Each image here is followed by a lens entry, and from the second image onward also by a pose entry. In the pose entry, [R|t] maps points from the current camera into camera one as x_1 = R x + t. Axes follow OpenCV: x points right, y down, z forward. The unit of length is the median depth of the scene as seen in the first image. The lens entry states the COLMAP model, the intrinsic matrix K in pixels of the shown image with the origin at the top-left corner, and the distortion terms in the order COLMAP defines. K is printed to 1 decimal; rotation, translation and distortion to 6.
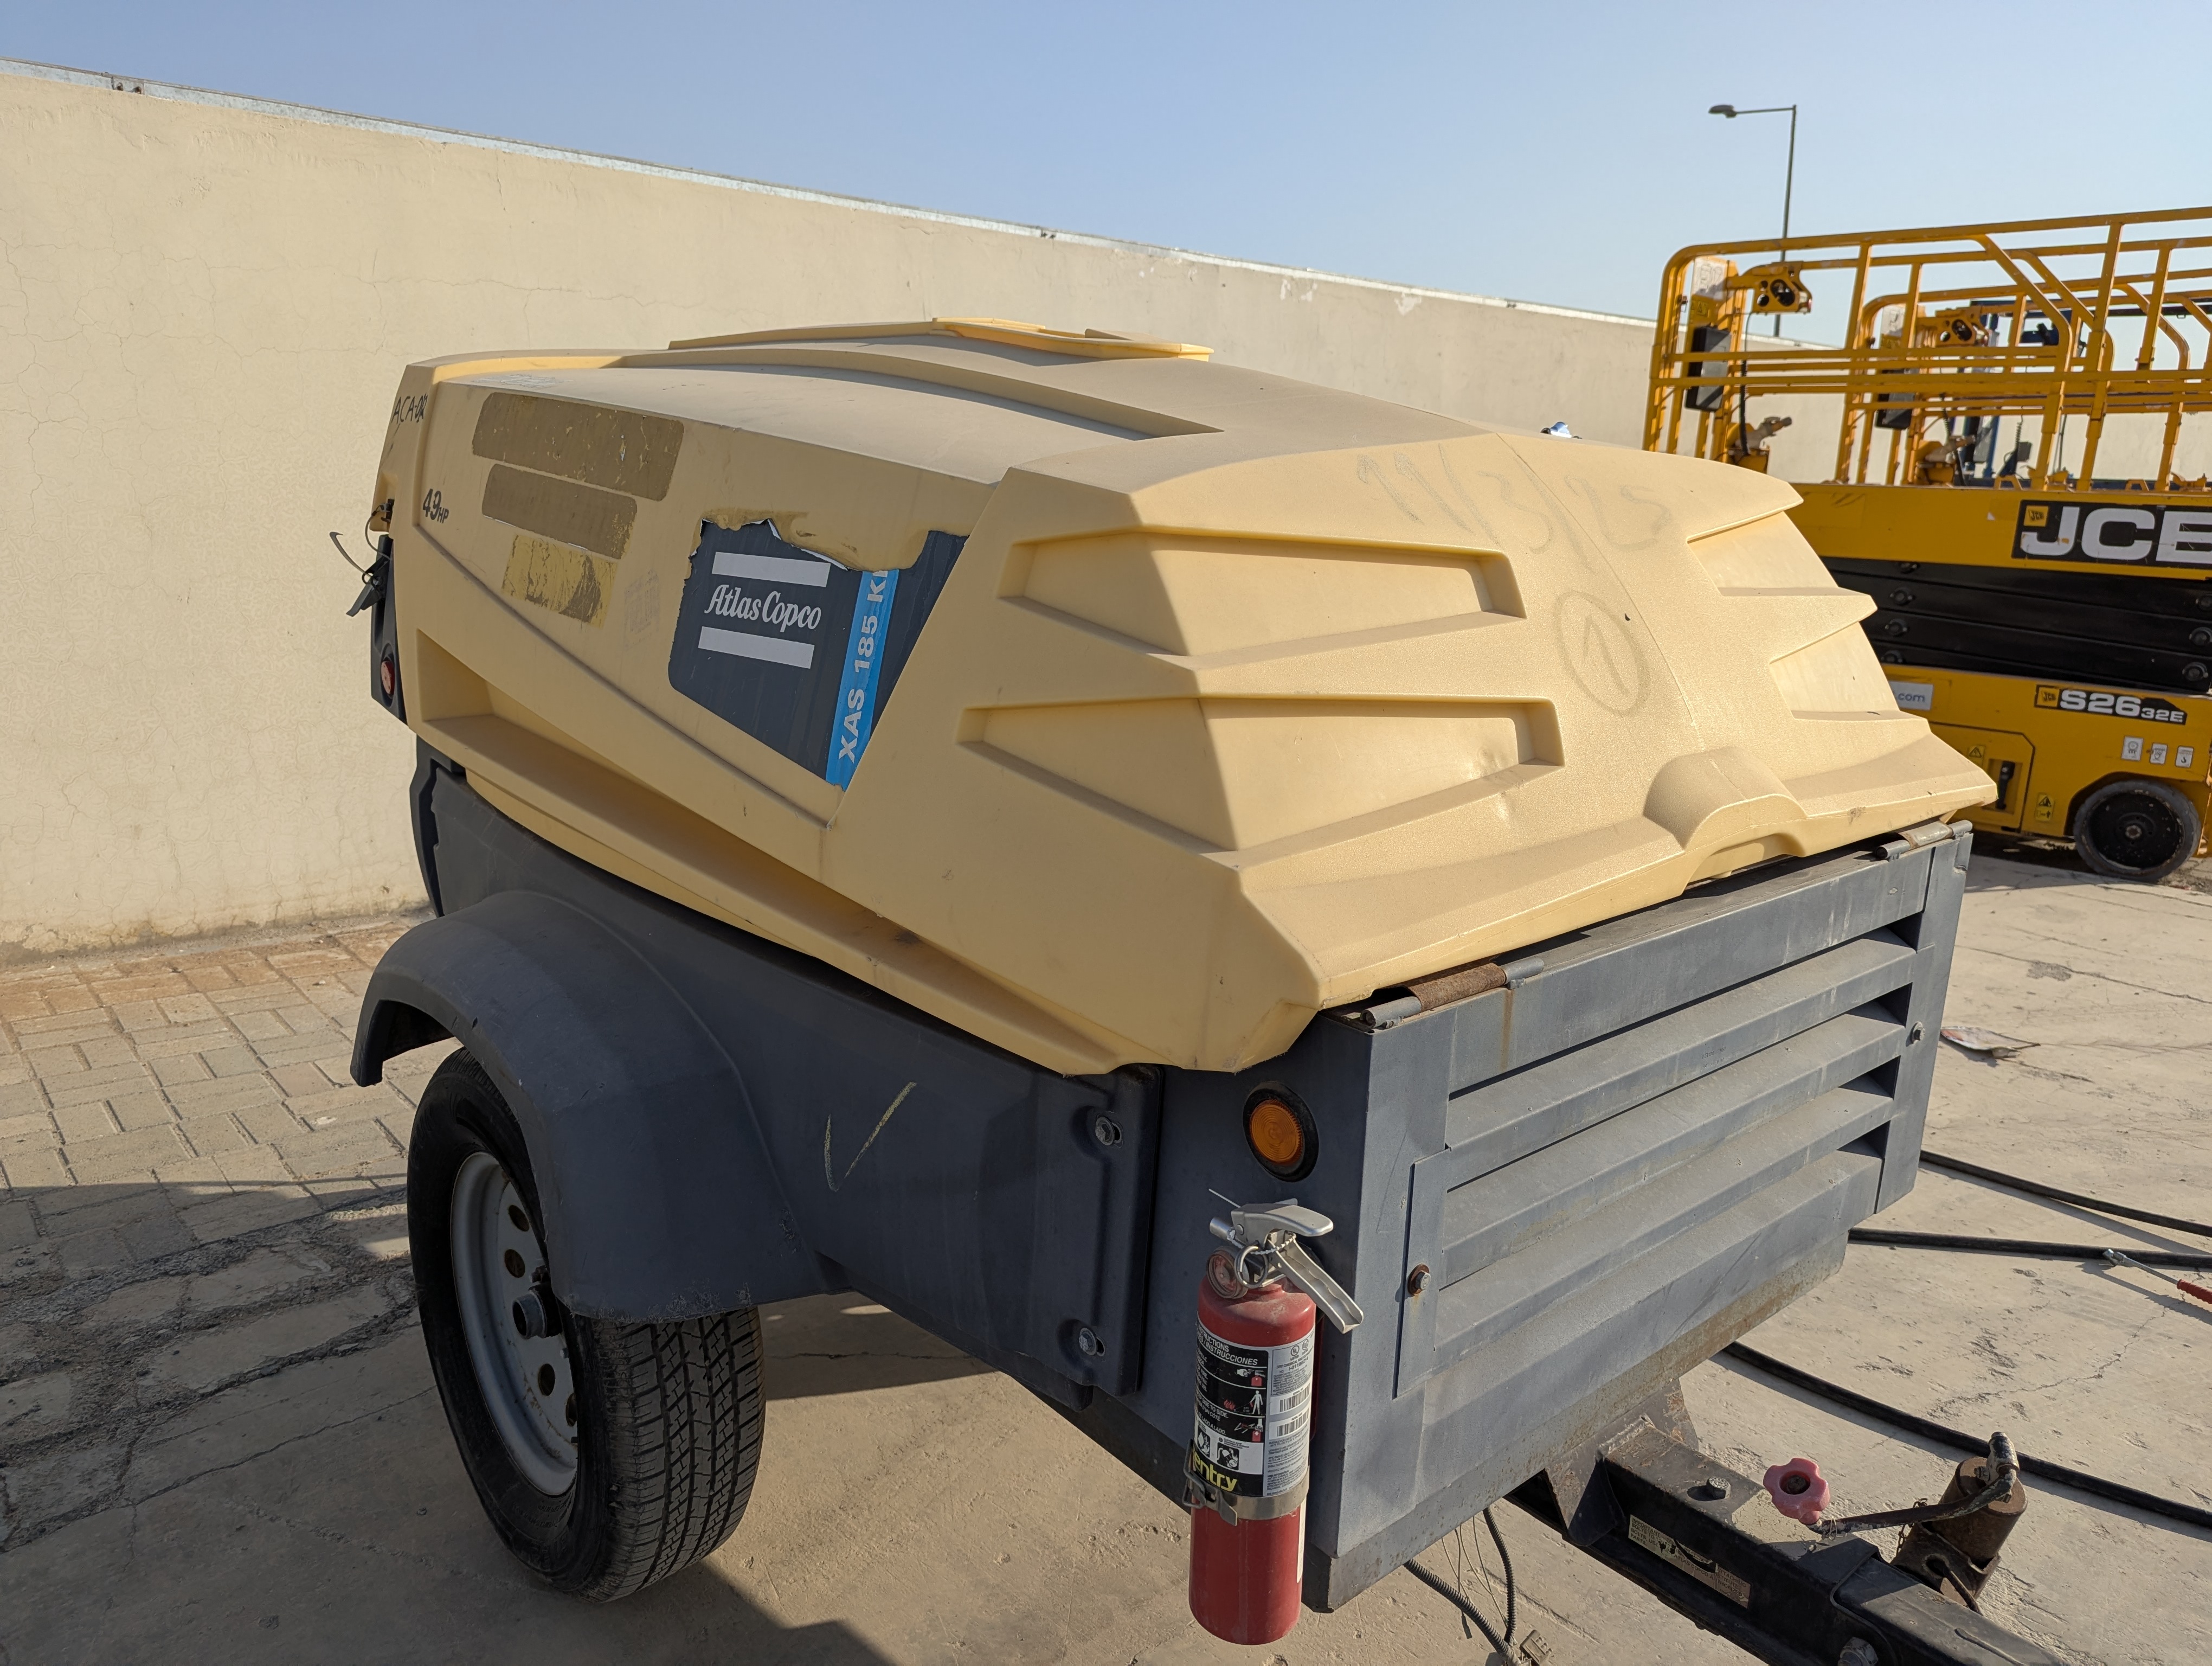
lens RADIAL K [[1526.5, 0, 1106.0], [0, 1526.5, 833.0], [0, 0, 1]] dist [0.052026, -0.043725]
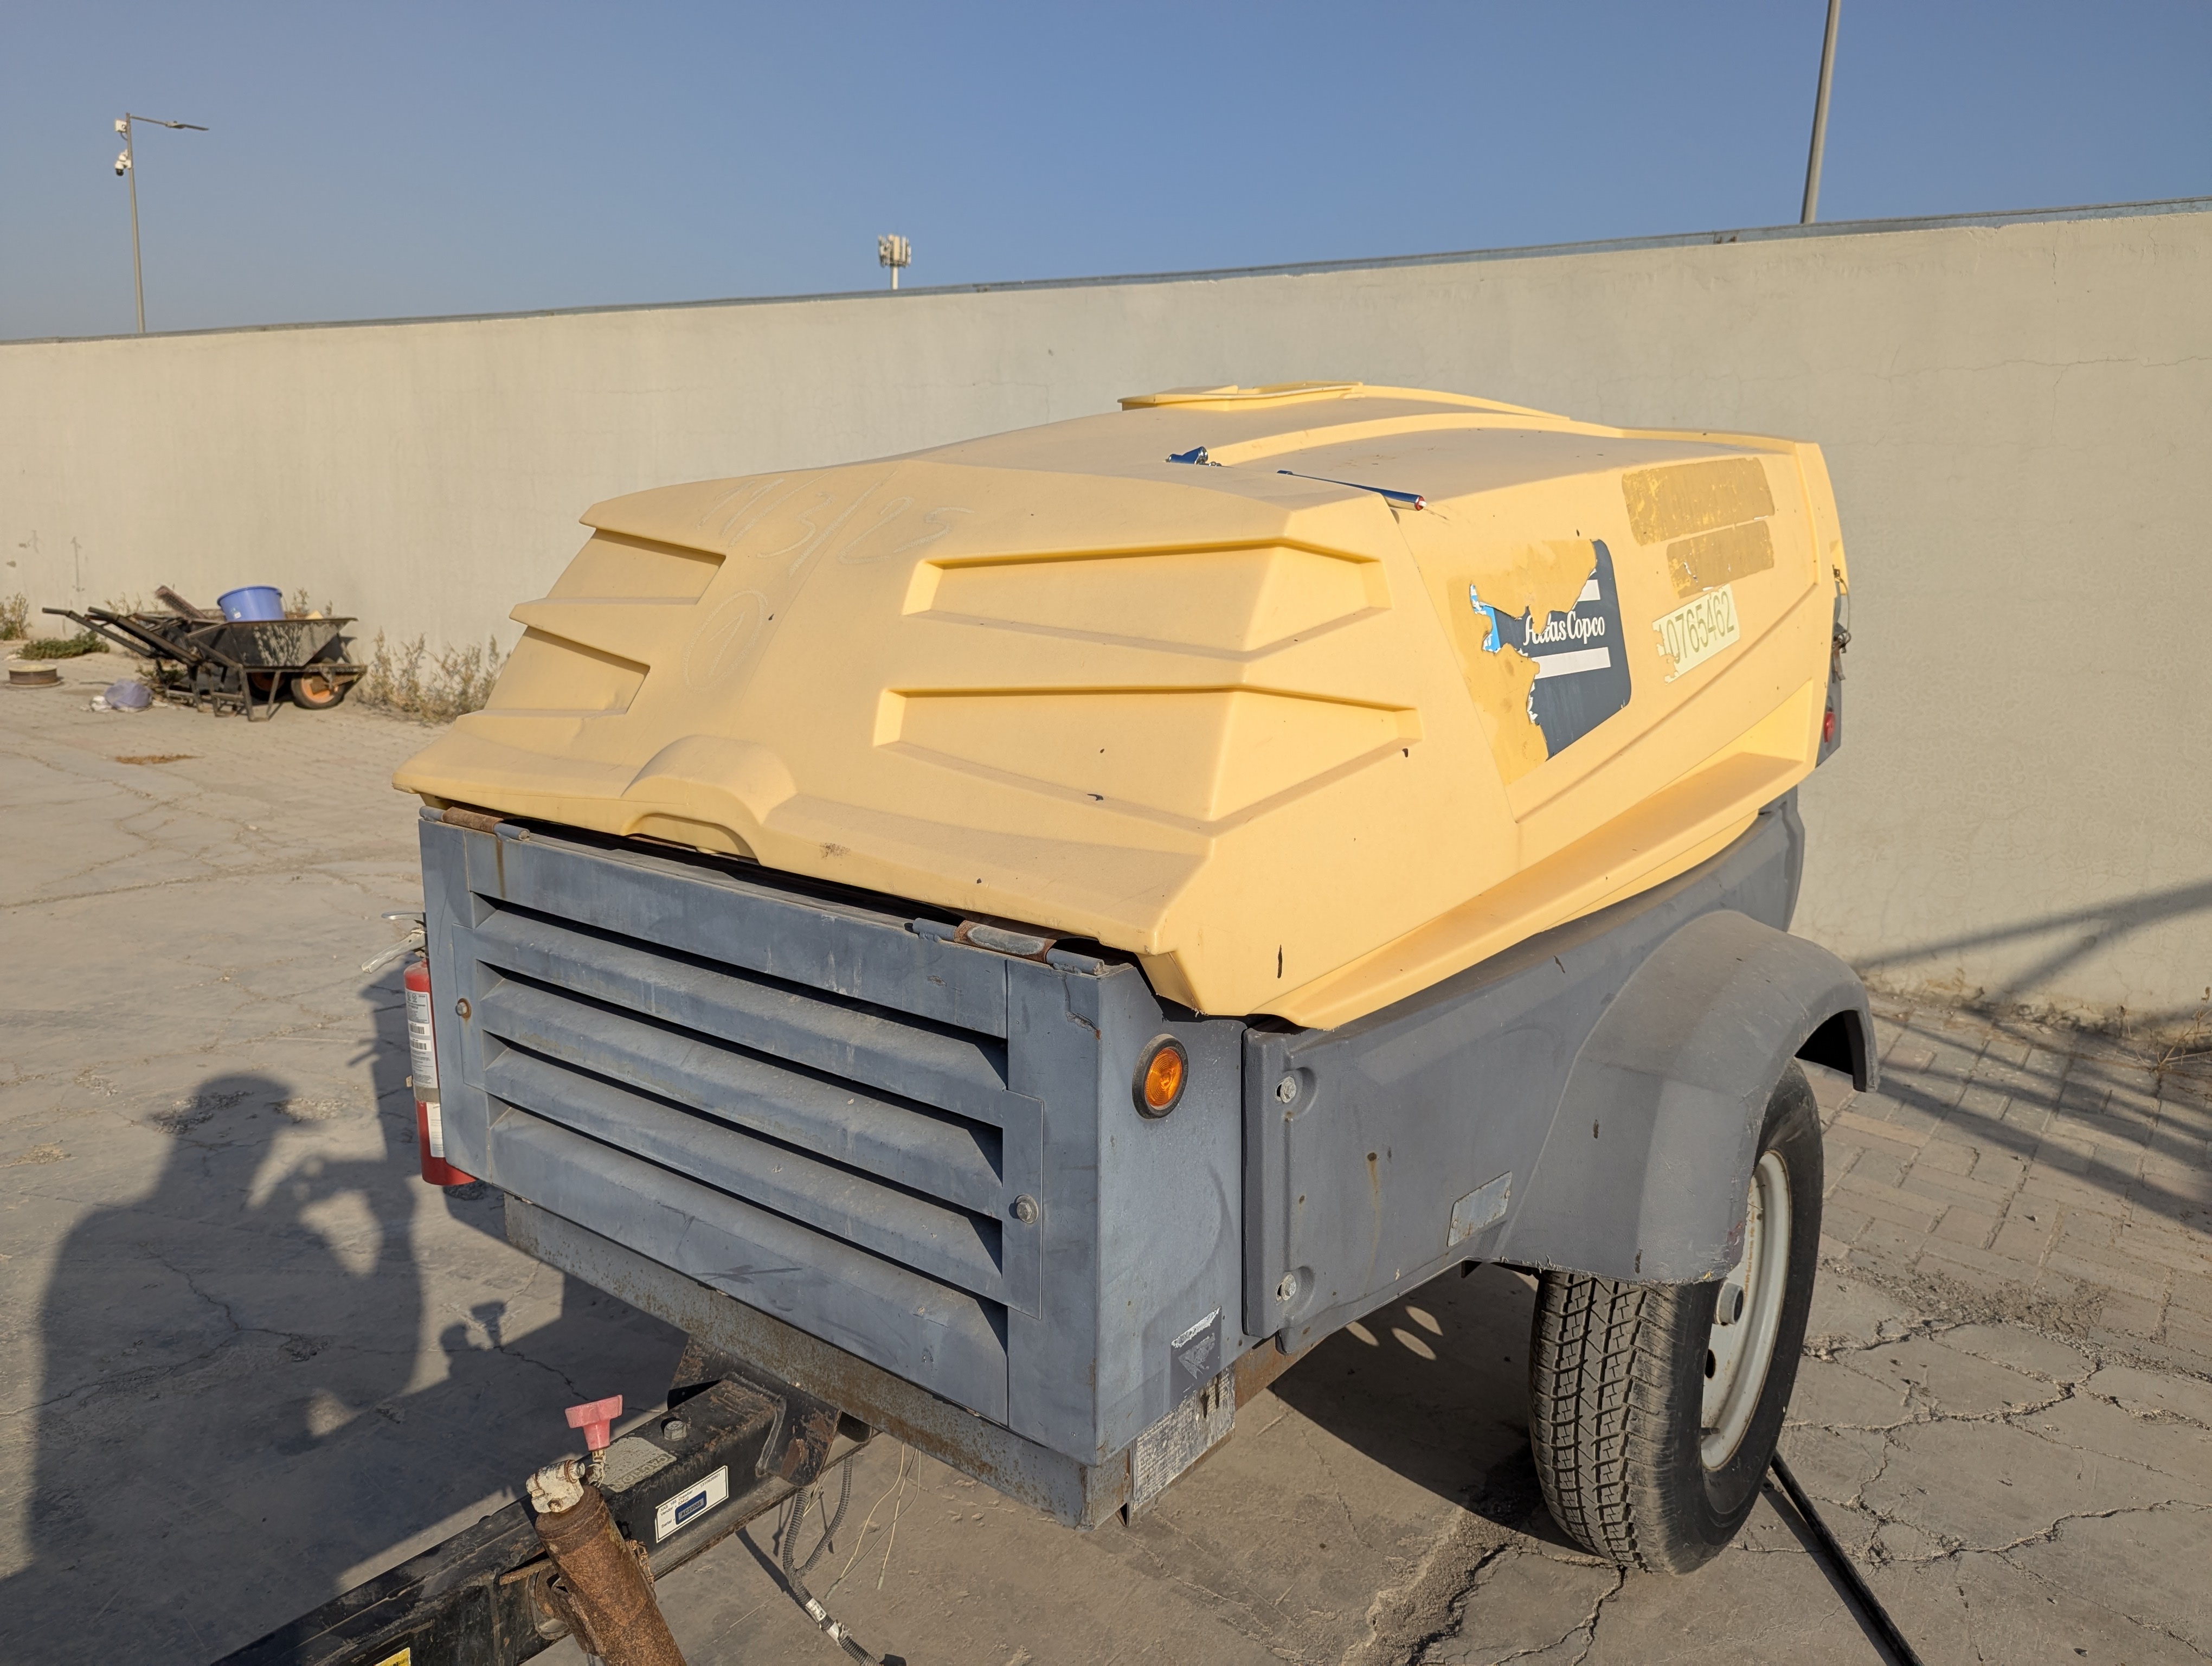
lens RADIAL K [[1574.5, 0, 1106.0], [0, 1574.5, 833.0], [0, 0, 1]] dist [0.048187, -0.062919]
pose [[0.226708, 0.174413, -0.958219, 0.765944], [-0.251212, 0.961018, 0.115487, -0.092203], [0.941008, 0.214535, 0.261685, 0.480312]]
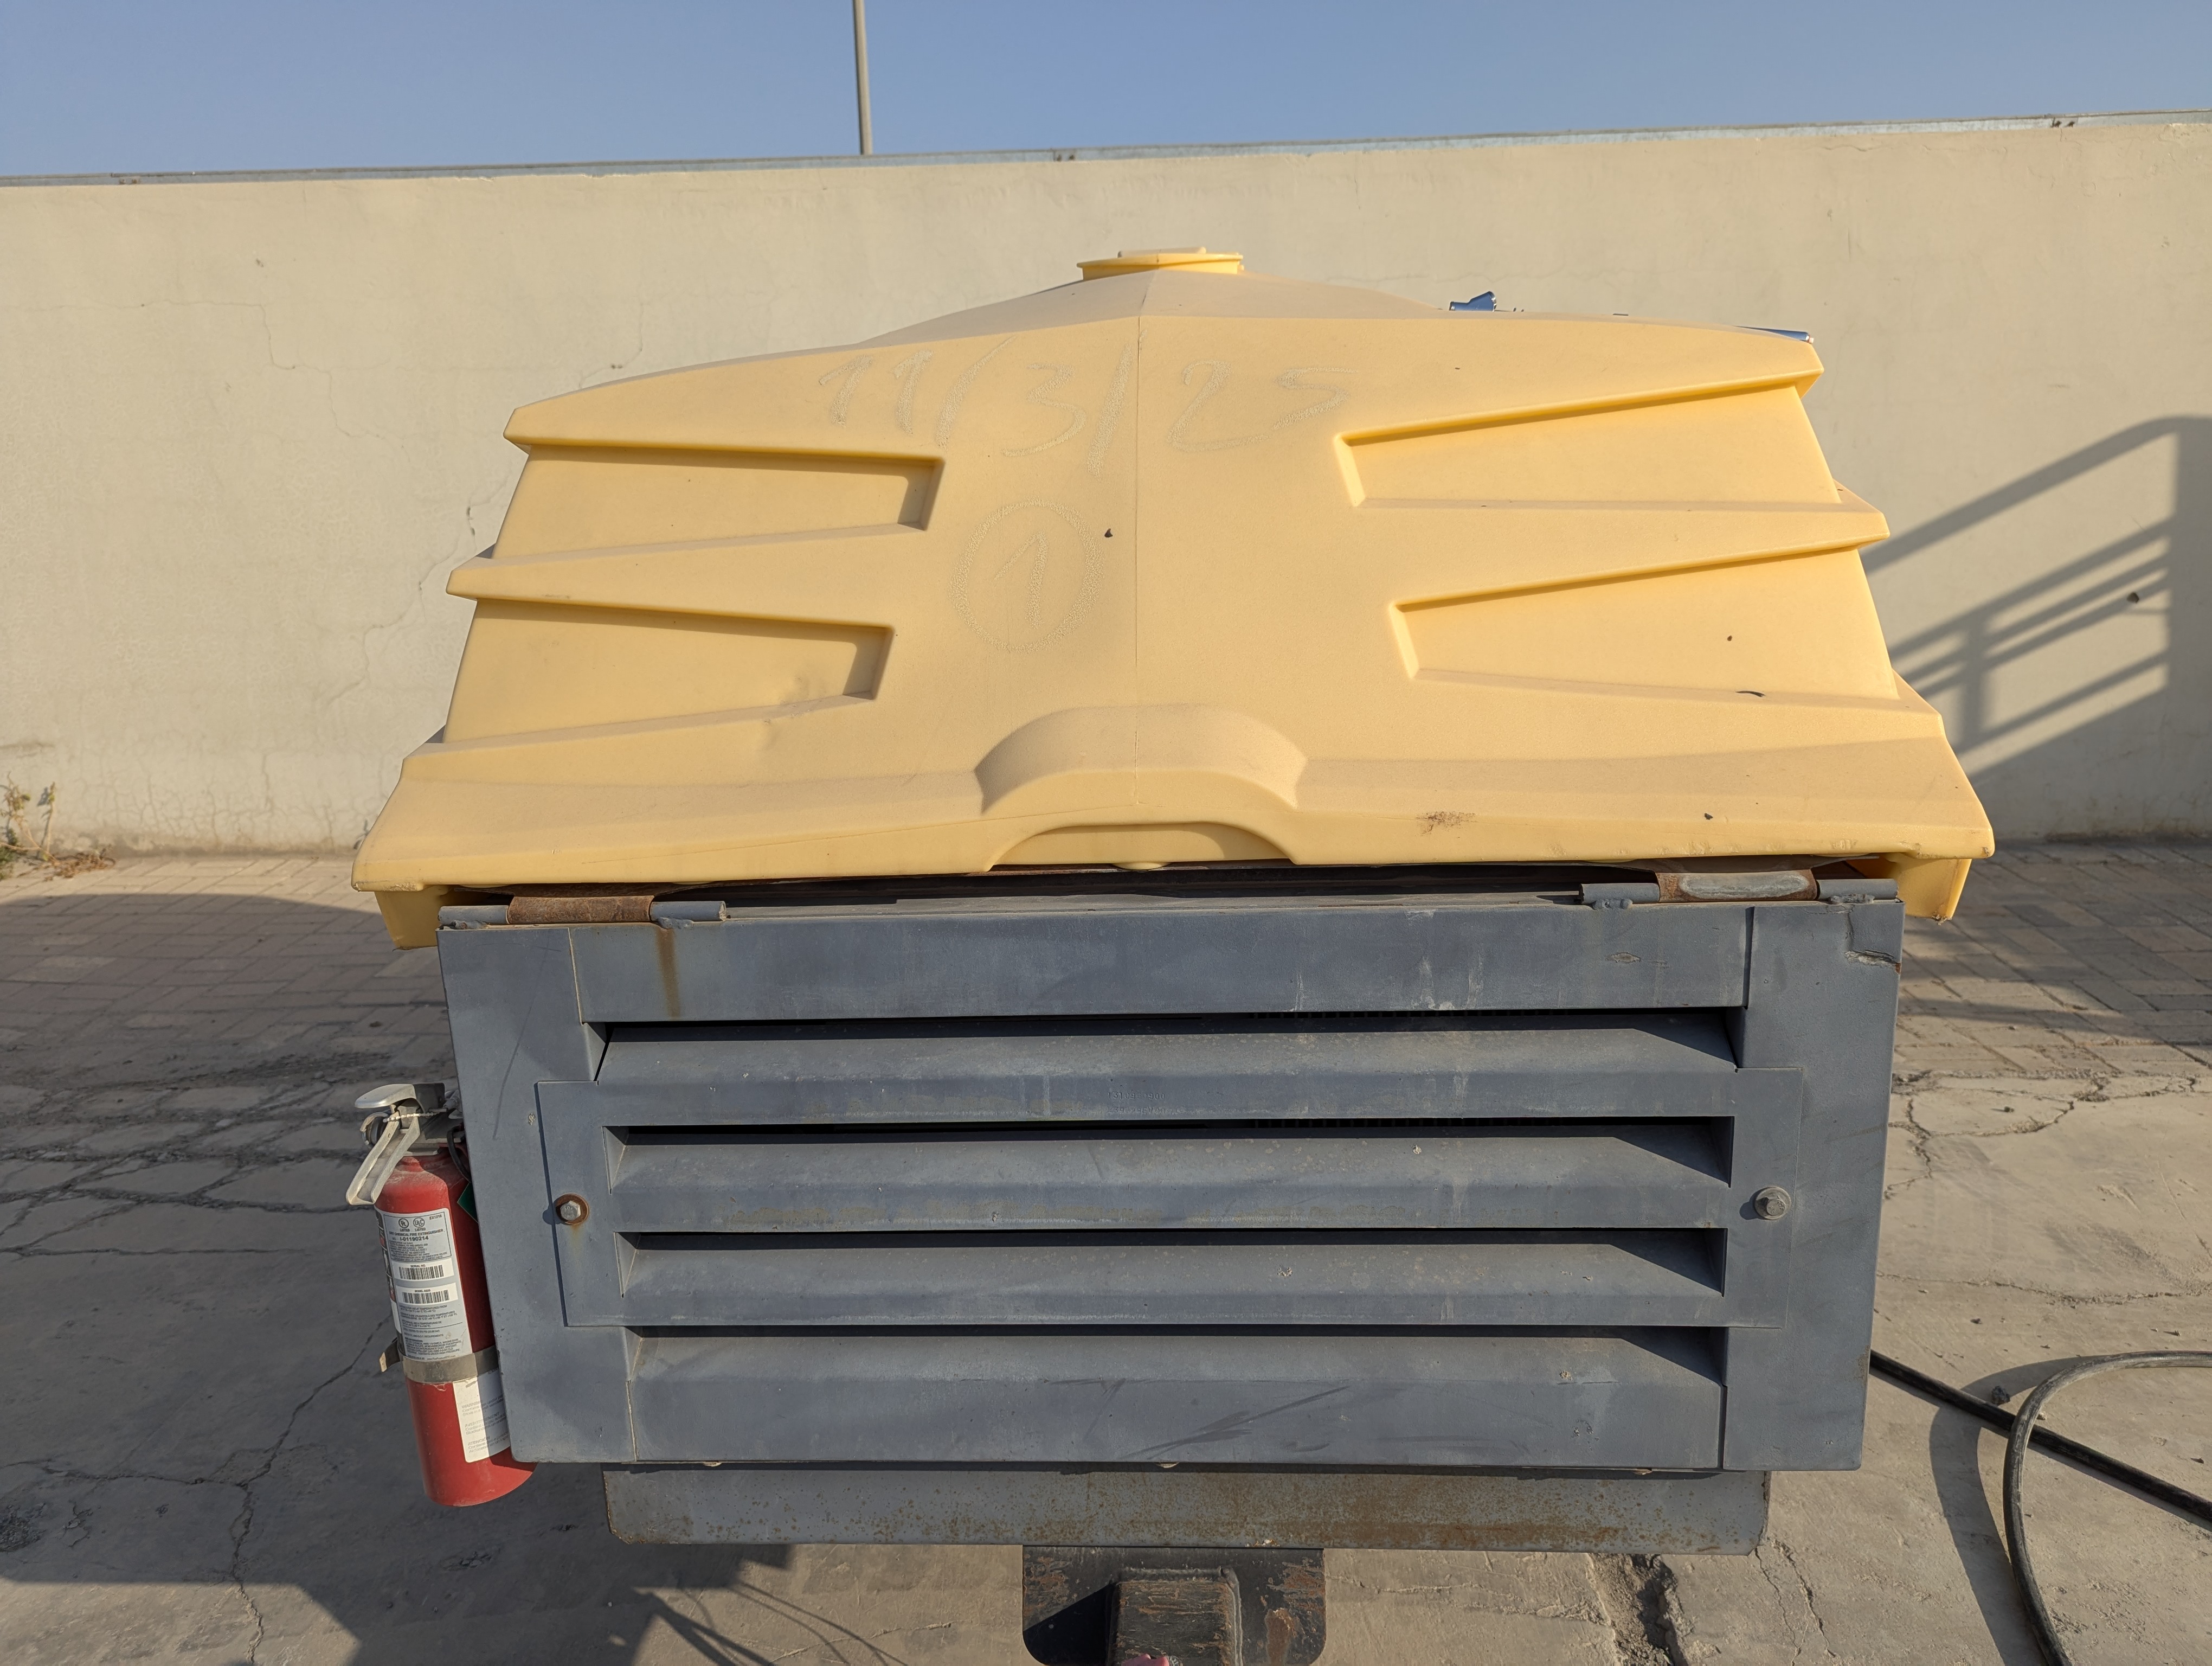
lens RADIAL K [[1554.6, 0, 1163.0], [0, 1554.6, 841.6], [0, 0, 1]] dist [0.059263, -0.057248]
pose [[0.730078, 0.116783, -0.673311, 0.463287], [-0.115101, 0.992227, 0.047292, -0.011460], [0.673601, 0.042972, 0.737845, 0.214117]]
